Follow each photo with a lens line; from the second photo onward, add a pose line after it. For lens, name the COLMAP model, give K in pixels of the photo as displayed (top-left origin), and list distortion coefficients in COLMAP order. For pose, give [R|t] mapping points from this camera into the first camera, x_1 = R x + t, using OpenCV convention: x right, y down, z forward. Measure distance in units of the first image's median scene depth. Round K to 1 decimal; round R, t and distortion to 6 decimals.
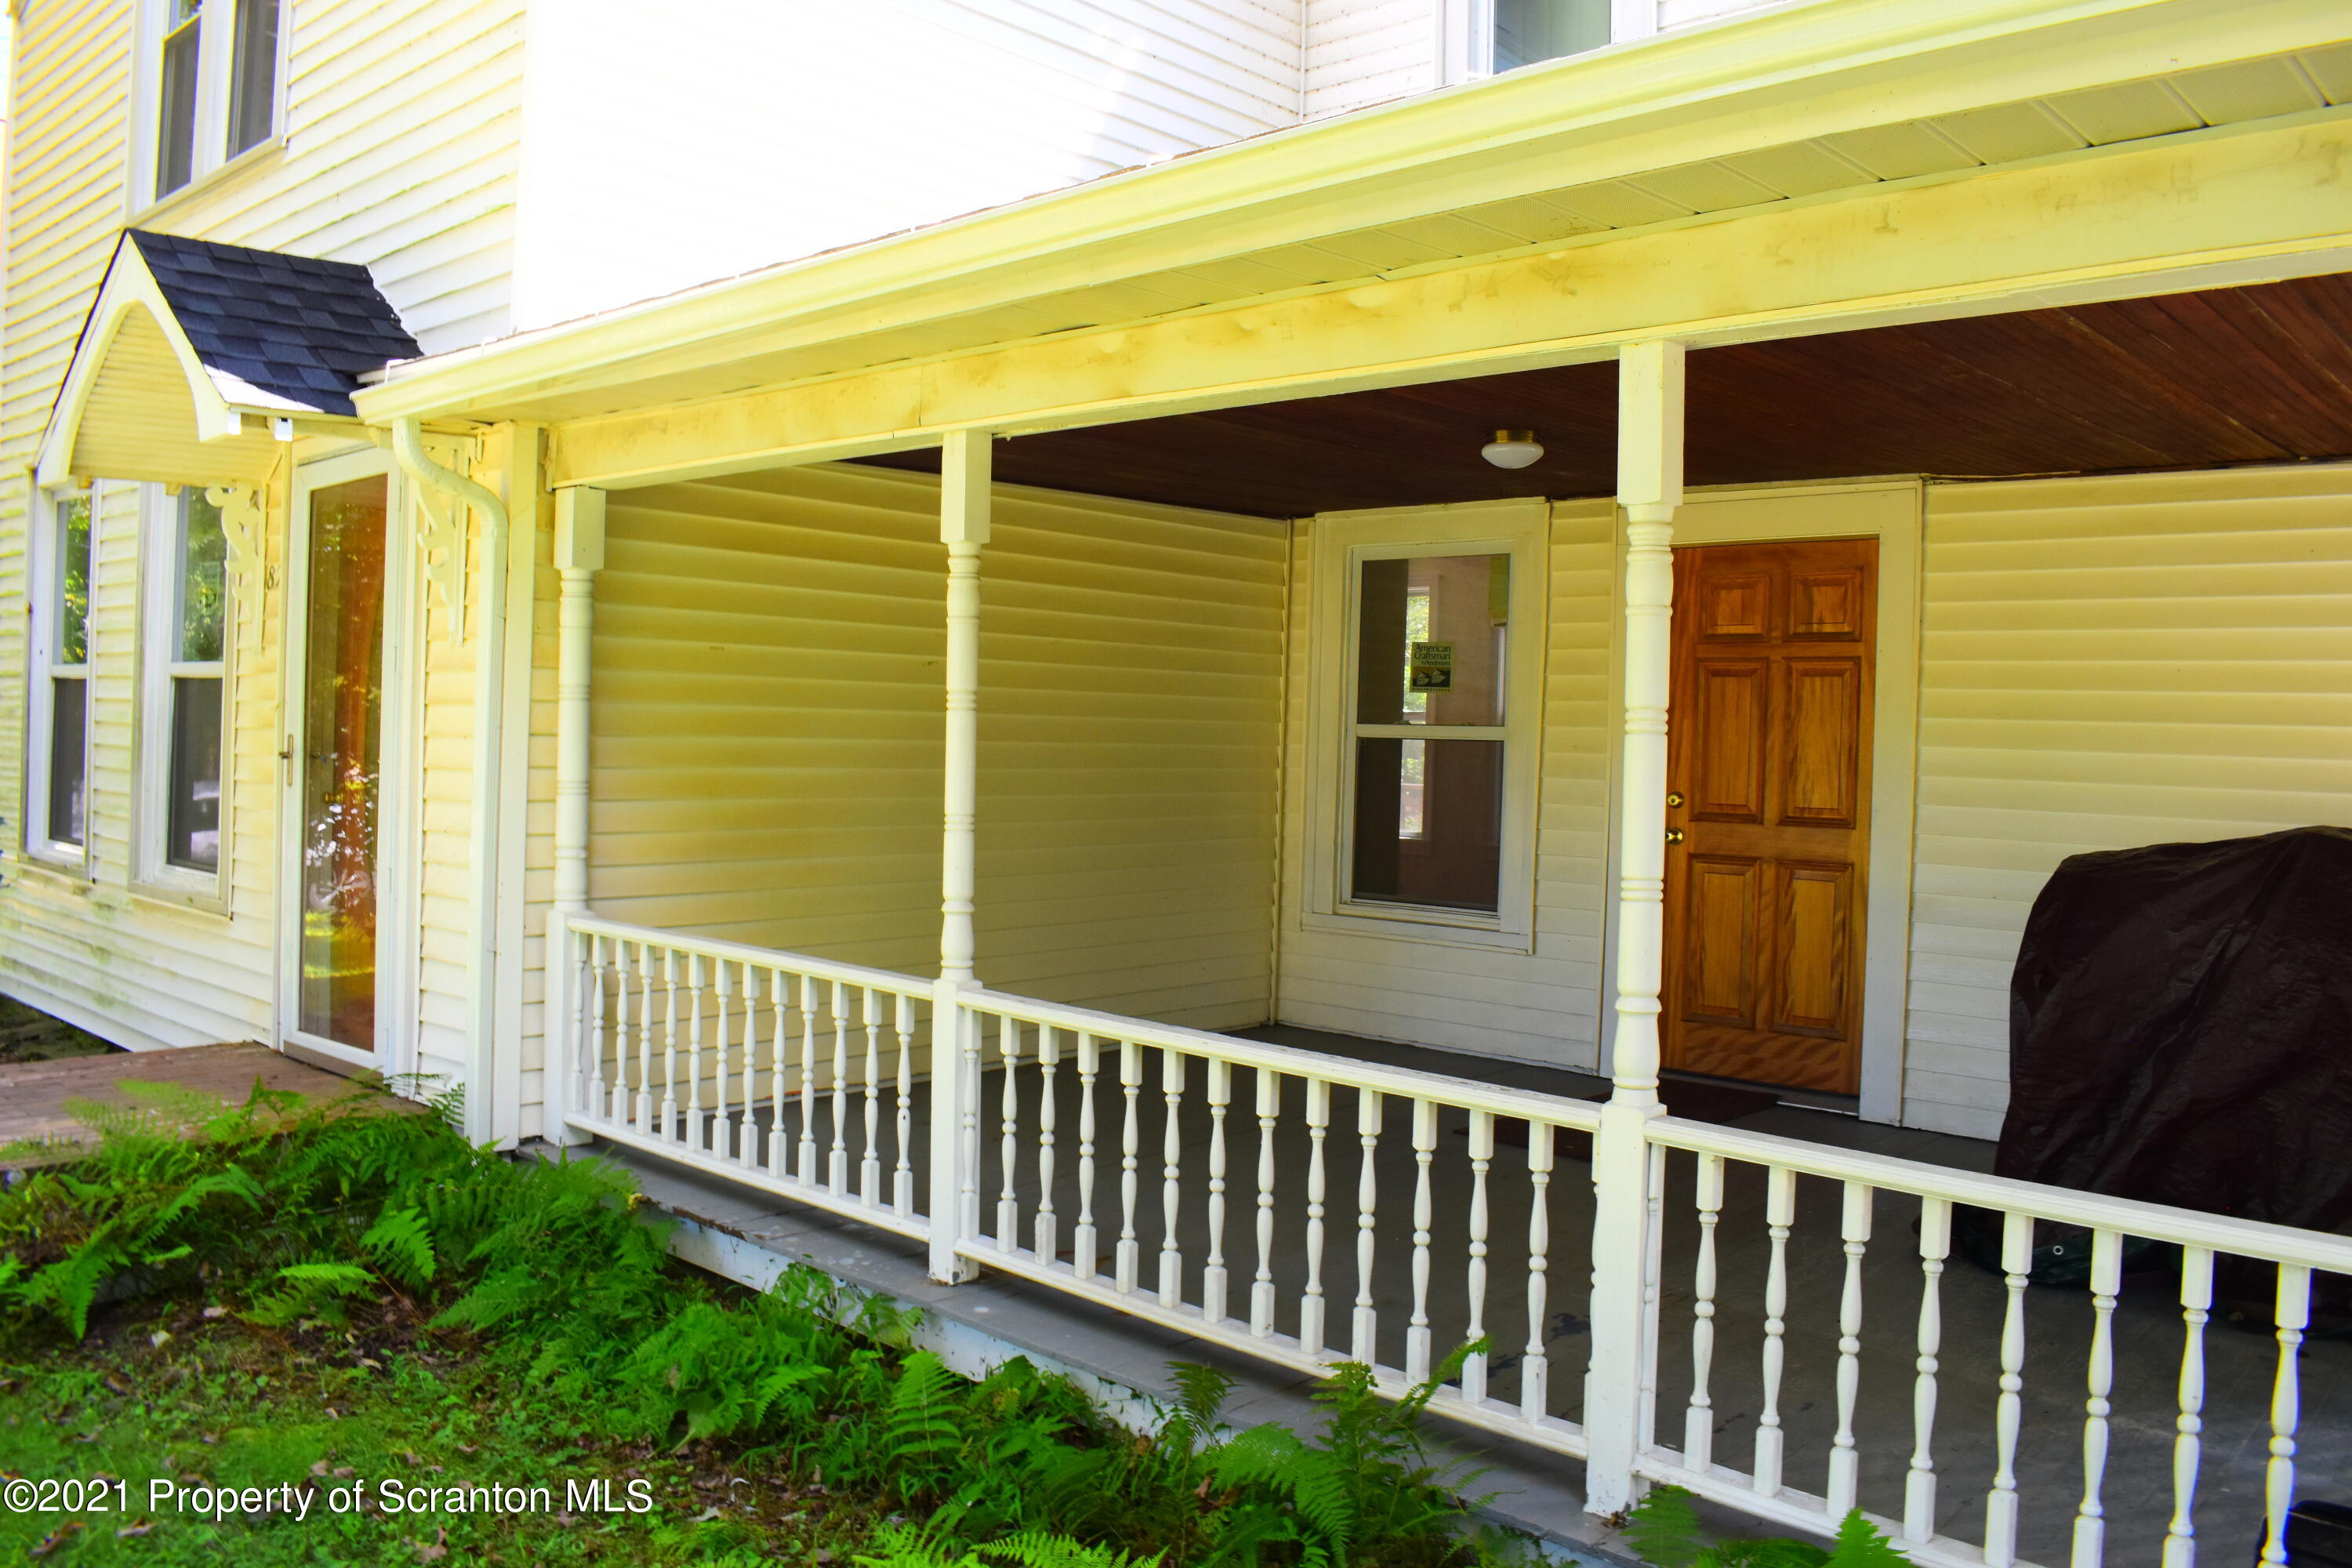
lens RADIAL K [[1849.2, 0, 1176.0], [0, 1849.2, 784.0], [0, 0, 1]] dist [-0.089115, -0.002617]
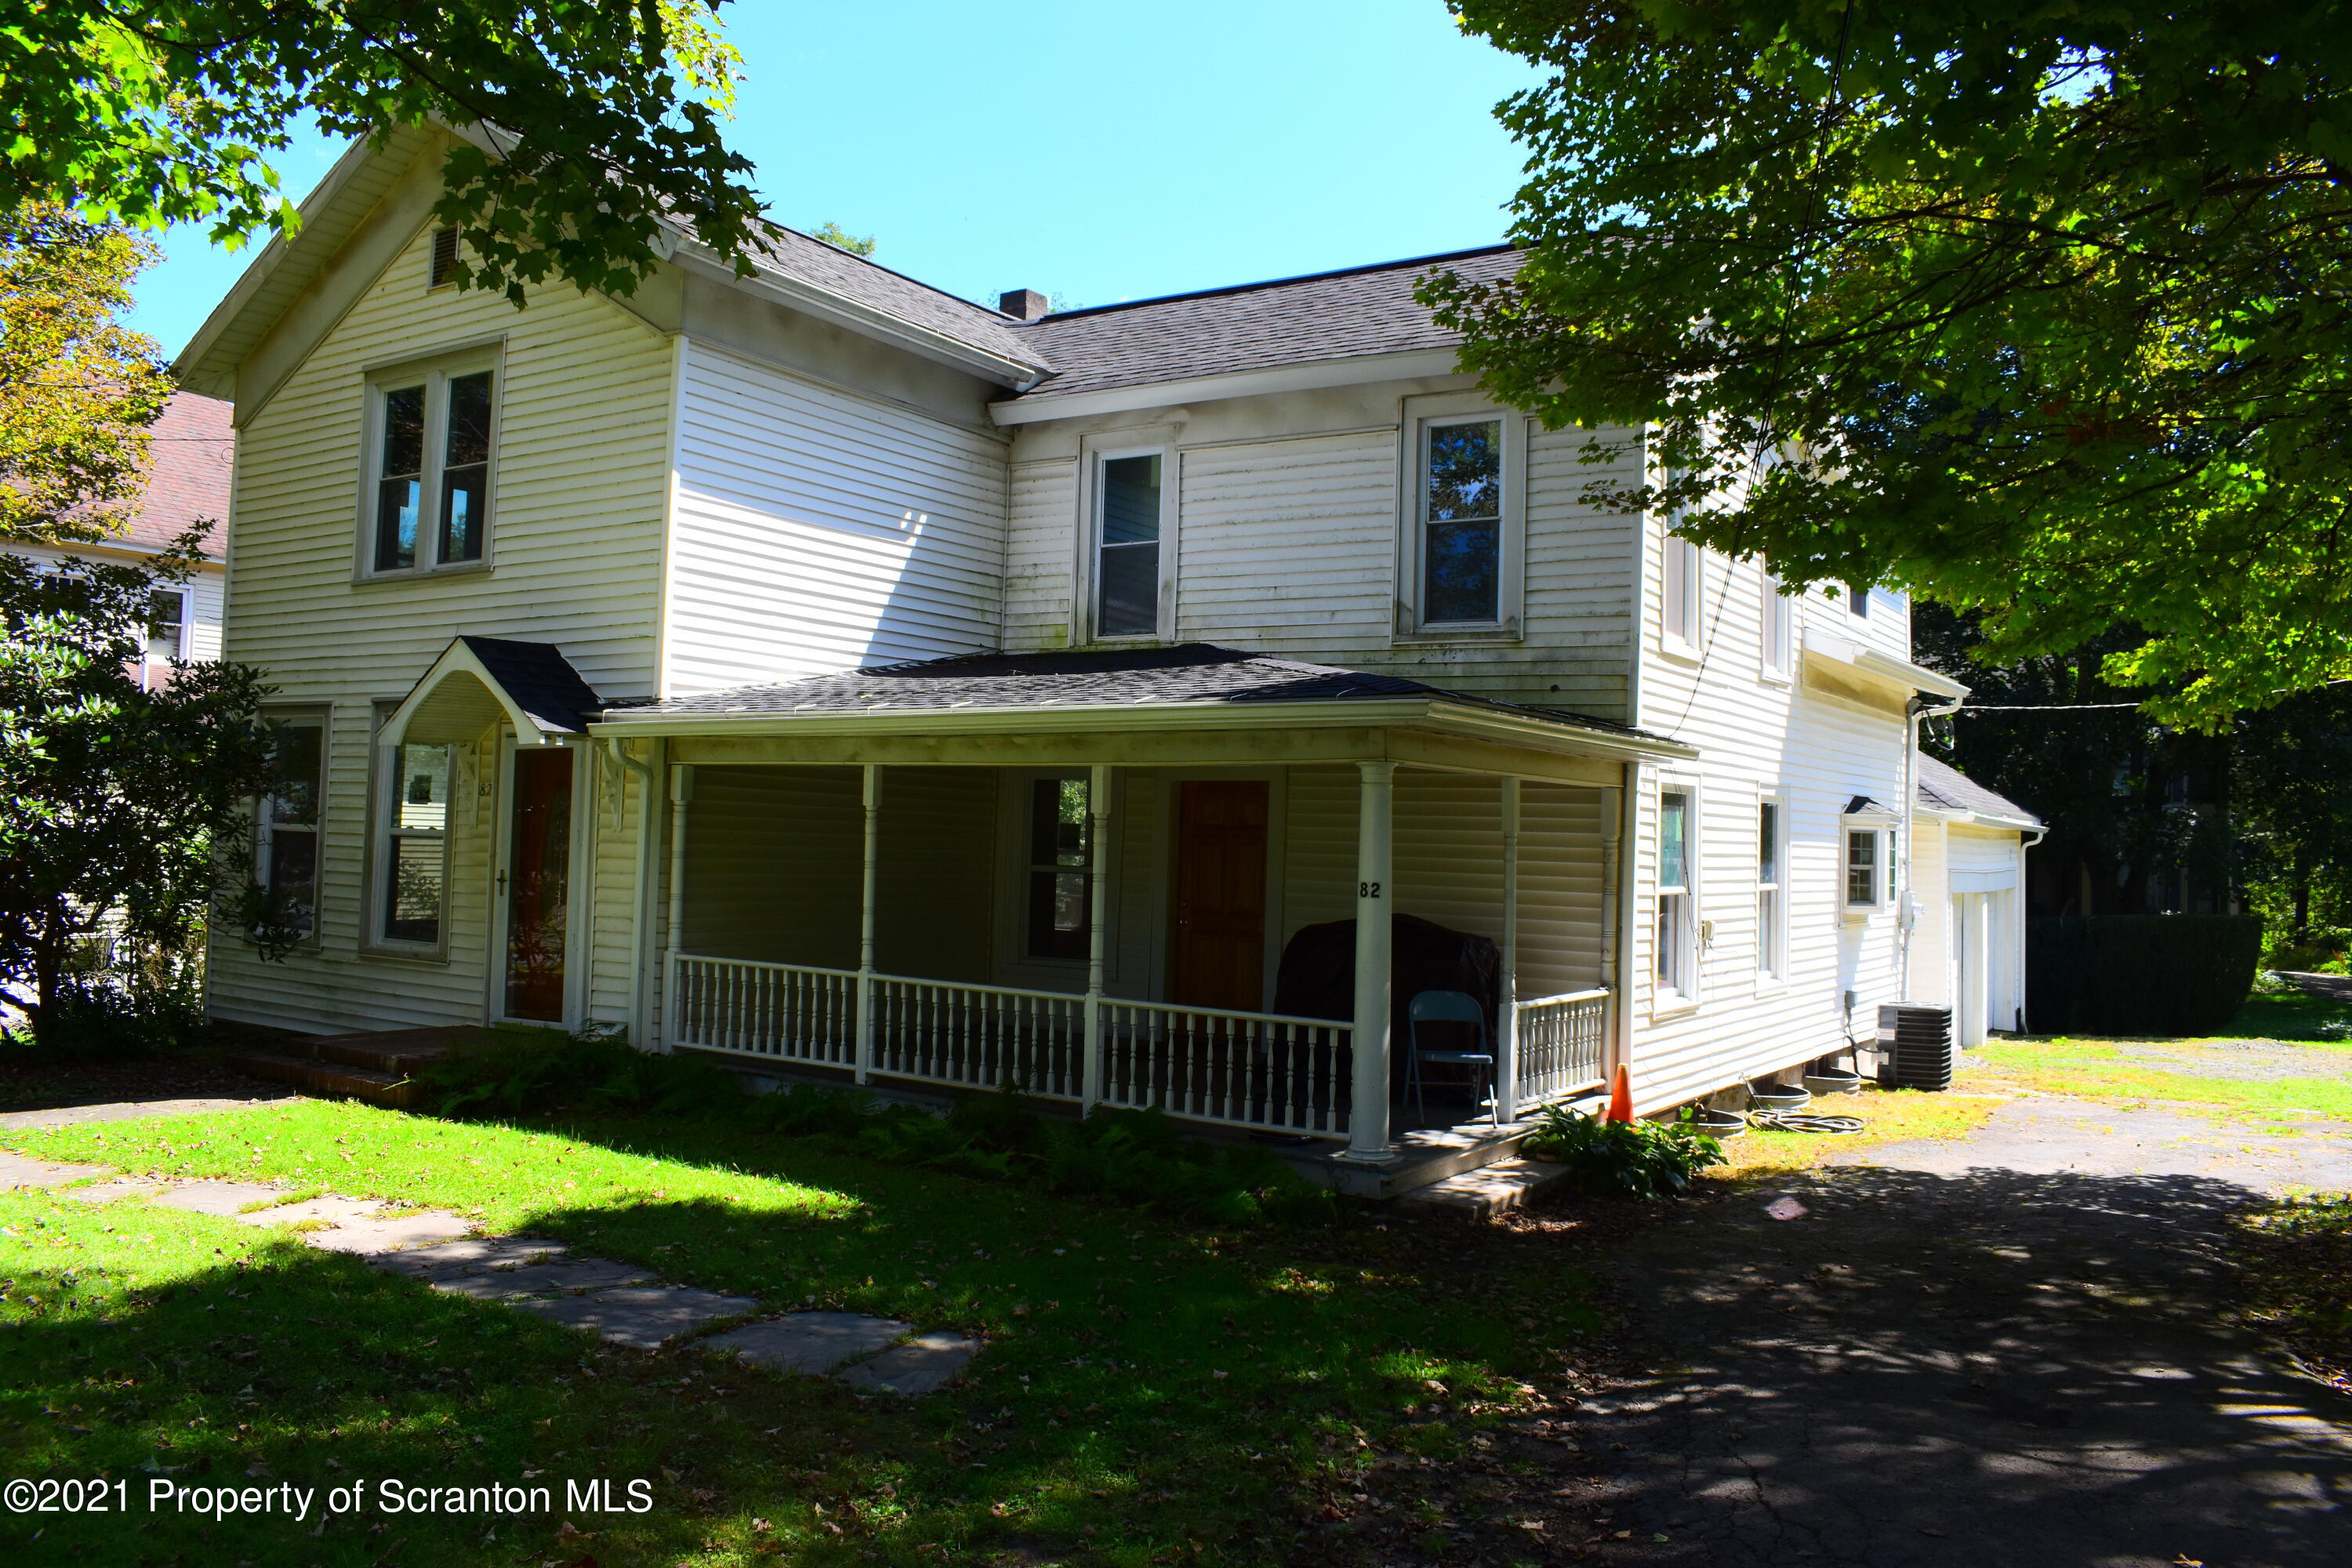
lens RADIAL K [[1849.2, 0, 1176.0], [0, 1849.2, 784.0], [0, 0, 1]] dist [-0.089115, -0.002617]
pose [[0.988445, 0.010059, 0.151244, -0.065724], [-0.000979, 0.998198, -0.059992, -0.001404], [-0.151575, 0.059150, 0.986674, -1.350624]]
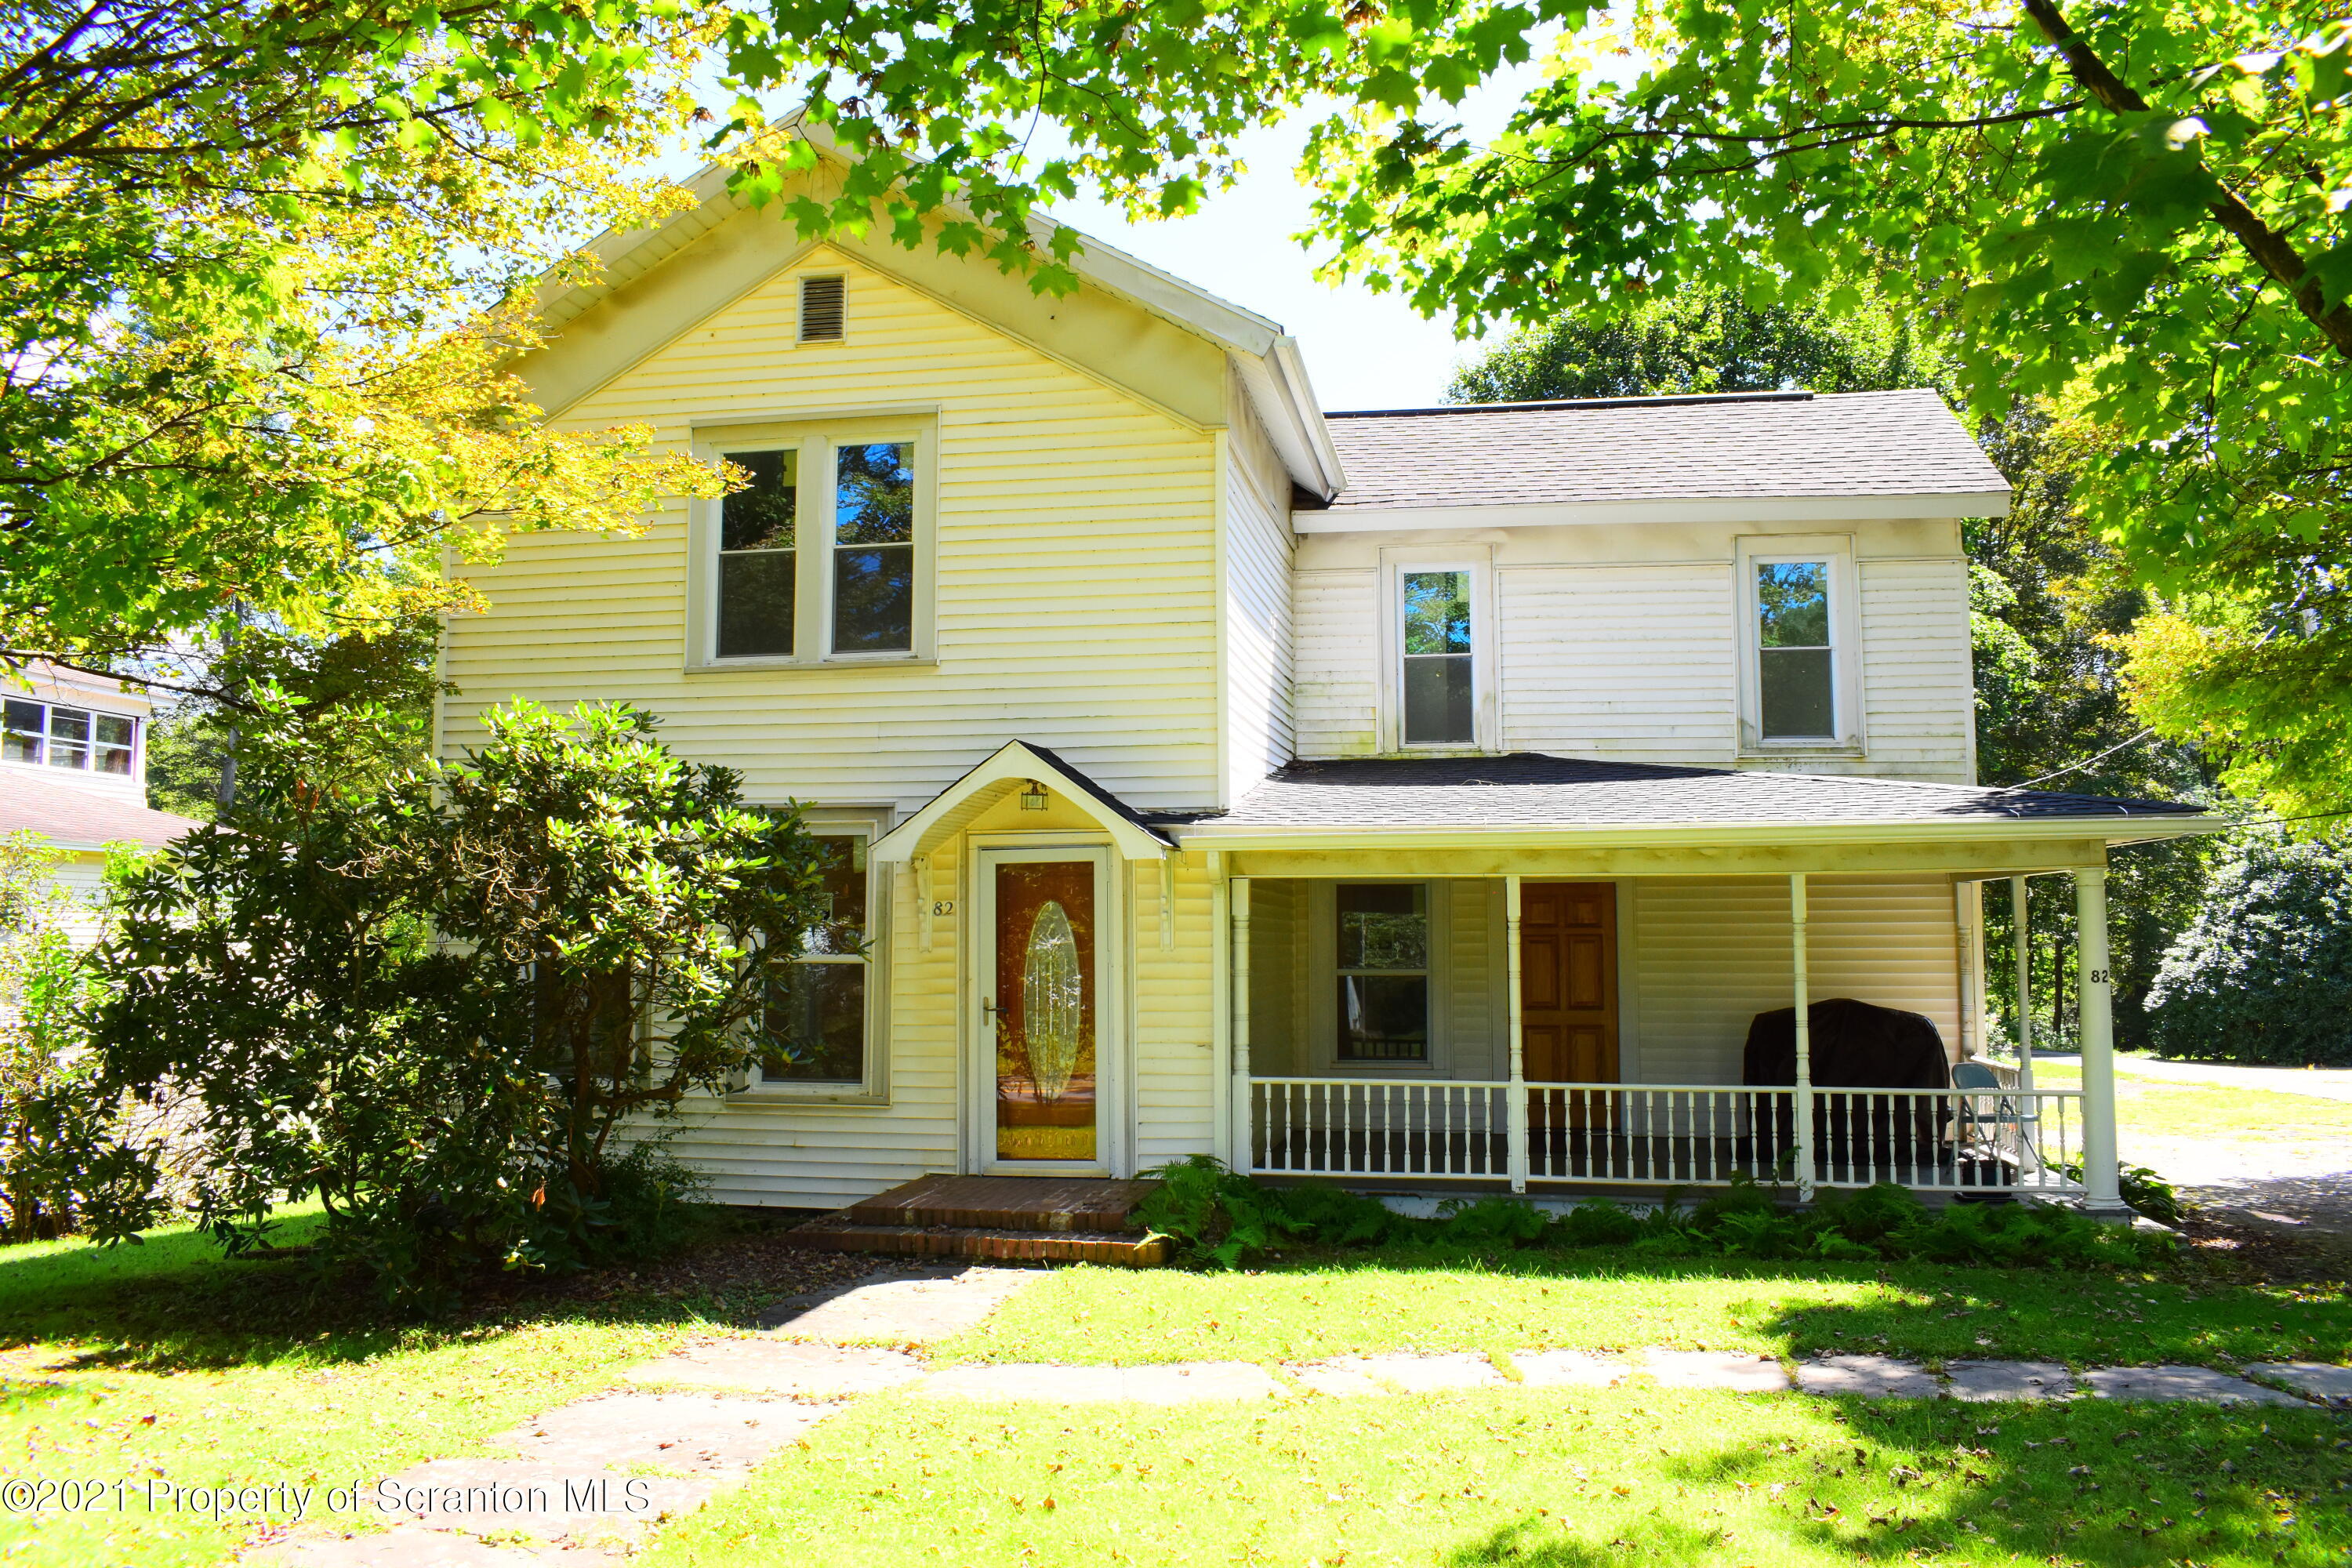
lens RADIAL K [[1849.2, 0, 1176.0], [0, 1849.2, 784.0], [0, 0, 1]] dist [-0.089115, -0.002617]
pose [[0.849912, 0.019024, 0.526581, -1.558578], [0.037358, 0.994658, -0.096232, -0.065164], [-0.525598, 0.101461, 0.844661, -0.830073]]
